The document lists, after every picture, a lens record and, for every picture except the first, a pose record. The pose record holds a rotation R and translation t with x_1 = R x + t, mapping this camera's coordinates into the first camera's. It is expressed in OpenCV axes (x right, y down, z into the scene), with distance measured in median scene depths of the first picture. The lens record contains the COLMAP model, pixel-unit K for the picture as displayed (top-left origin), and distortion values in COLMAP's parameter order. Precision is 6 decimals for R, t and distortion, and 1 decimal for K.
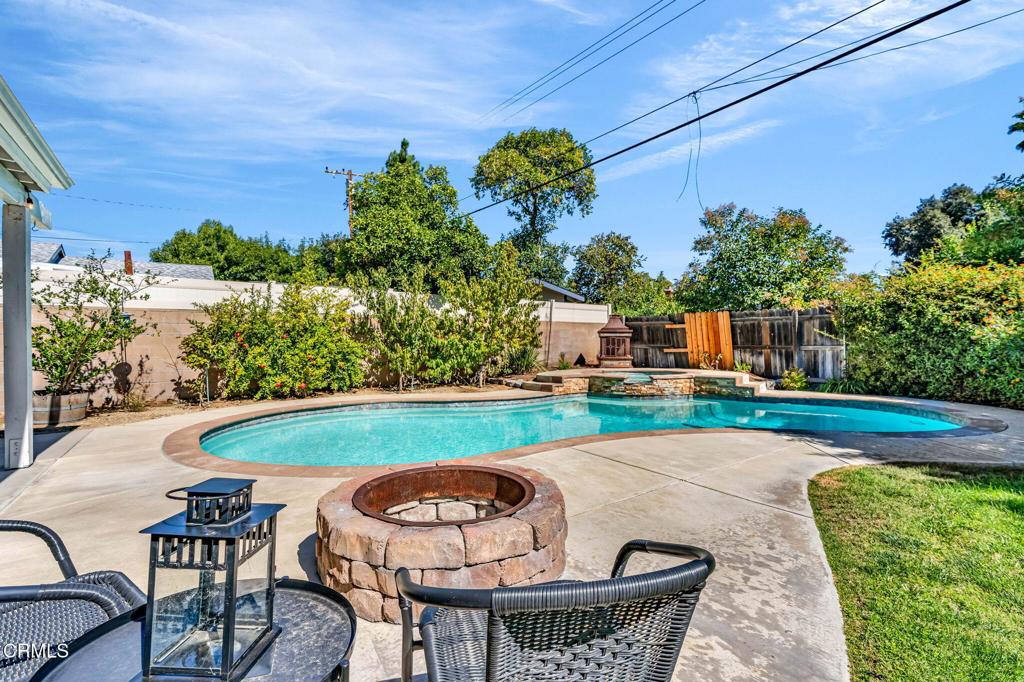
lens RADIAL K [[466.9, 0, 510.5], [0, 466.9, 346.4], [0, 0, 1]] dist [-0.005434, 0.003641]
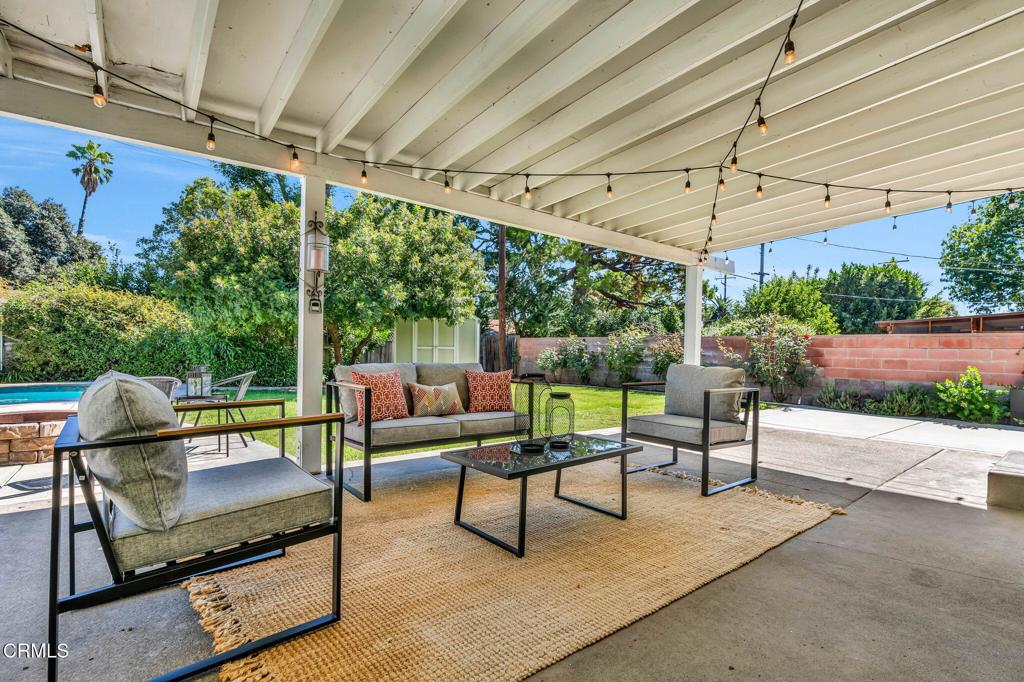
lens RADIAL K [[483.4, 0, 516.2], [0, 483.4, 348.5], [0, 0, 1]] dist [-0.002635, 0.002476]
pose [[-0.038373, 0.005613, 0.999248, -0.443323], [-0.009311, 0.999939, -0.005975, 0.008129], [-0.999220, -0.009533, -0.038319, -0.171340]]
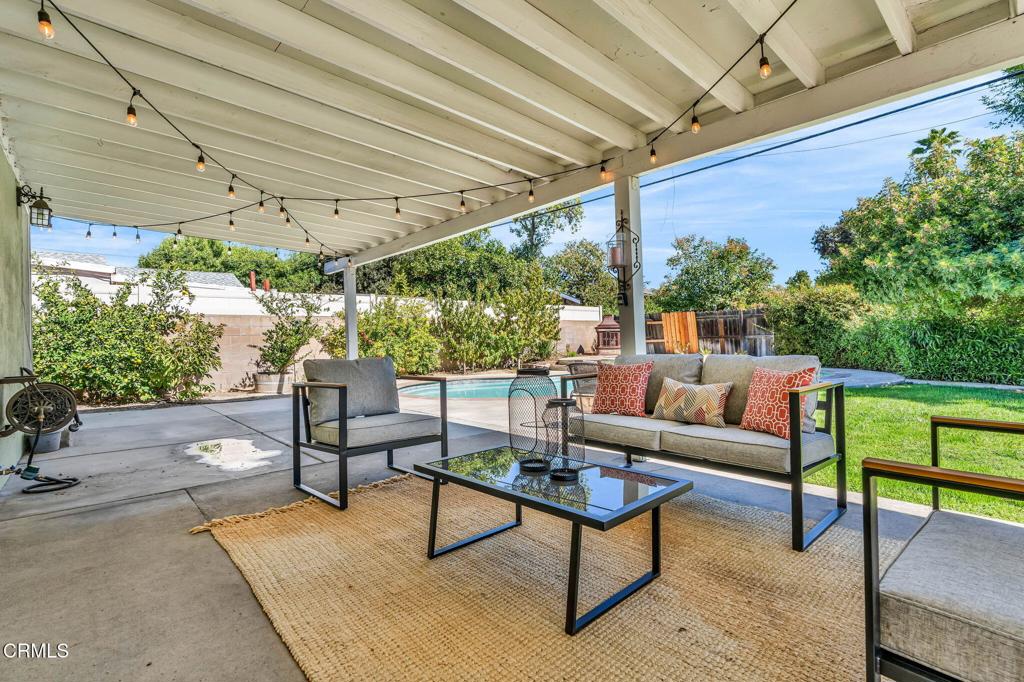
lens RADIAL K [[483.4, 0, 508.0], [0, 483.4, 336.1], [0, 0, 1]] dist [-0.002635, 0.002476]
pose [[0.995401, -0.016137, 0.094422, -0.224186], [0.017646, 0.999729, -0.015177, 0.009026], [-0.094152, 0.016774, 0.995417, -0.379198]]
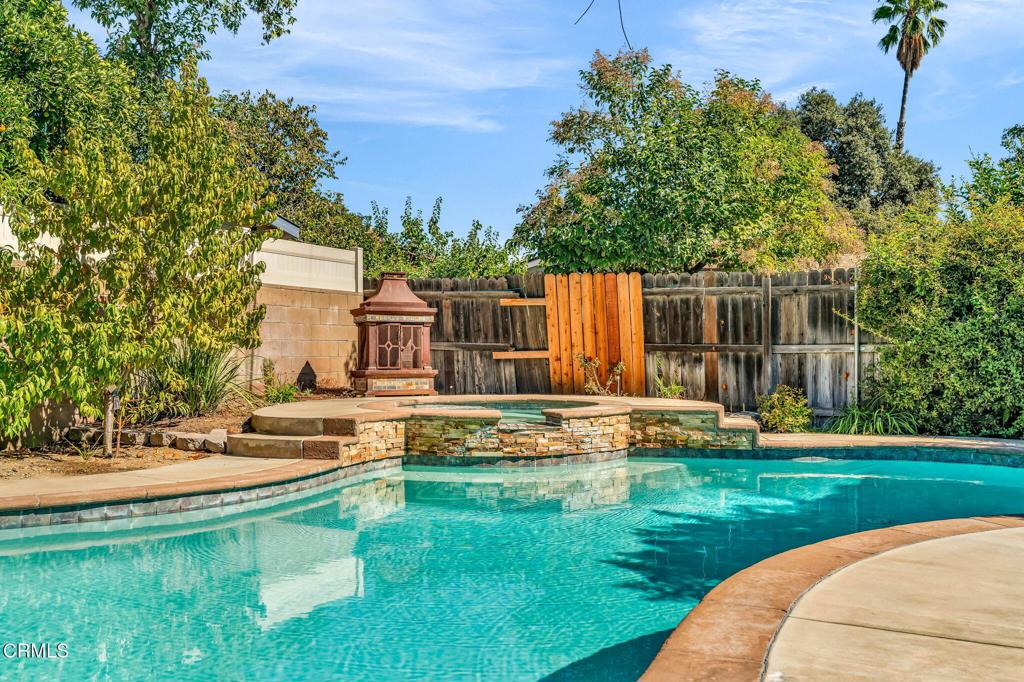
lens RADIAL K [[999.8, 0, 501.9], [0, 999.8, 346.1], [0, 0, 1]] dist [0.014818, 0.000000]
pose [[0.867510, 0.005835, 0.497385, -0.182658], [-0.002118, 0.999965, -0.008038, 0.009230], [-0.497415, 0.005920, 0.867493, 0.190853]]
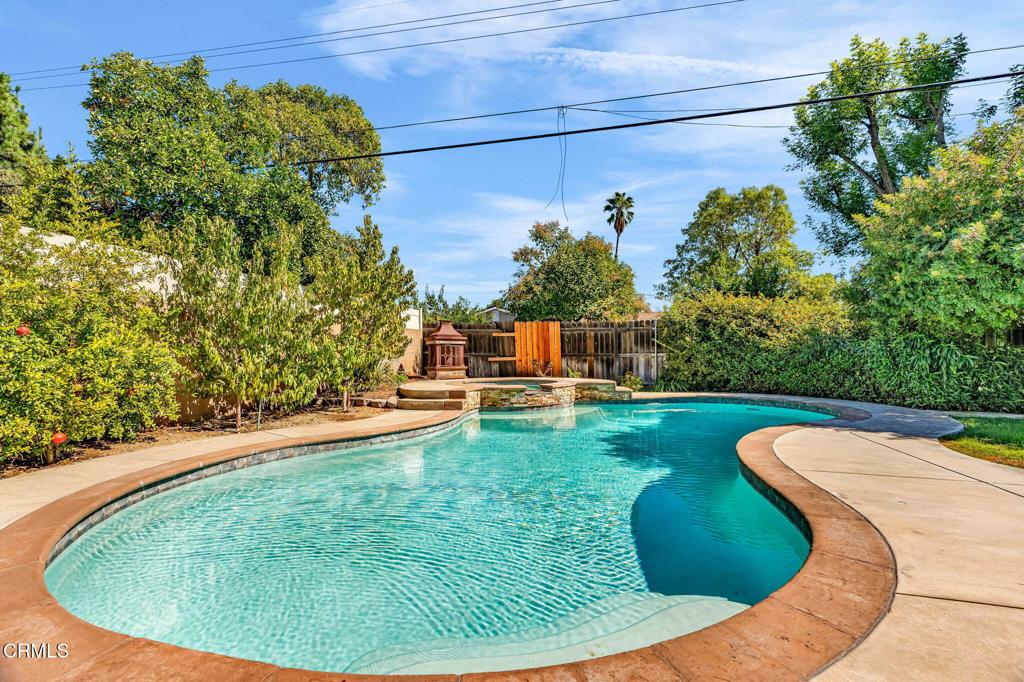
lens RADIAL K [[466.9, 0, 510.5], [0, 466.9, 341.2], [0, 0, 1]] dist [-0.005434, 0.003641]
pose [[0.758455, 0.016765, 0.651510, -0.336371], [0.007512, 0.999378, -0.034462, 0.006143], [-0.651682, 0.031032, 0.757857, 0.289059]]
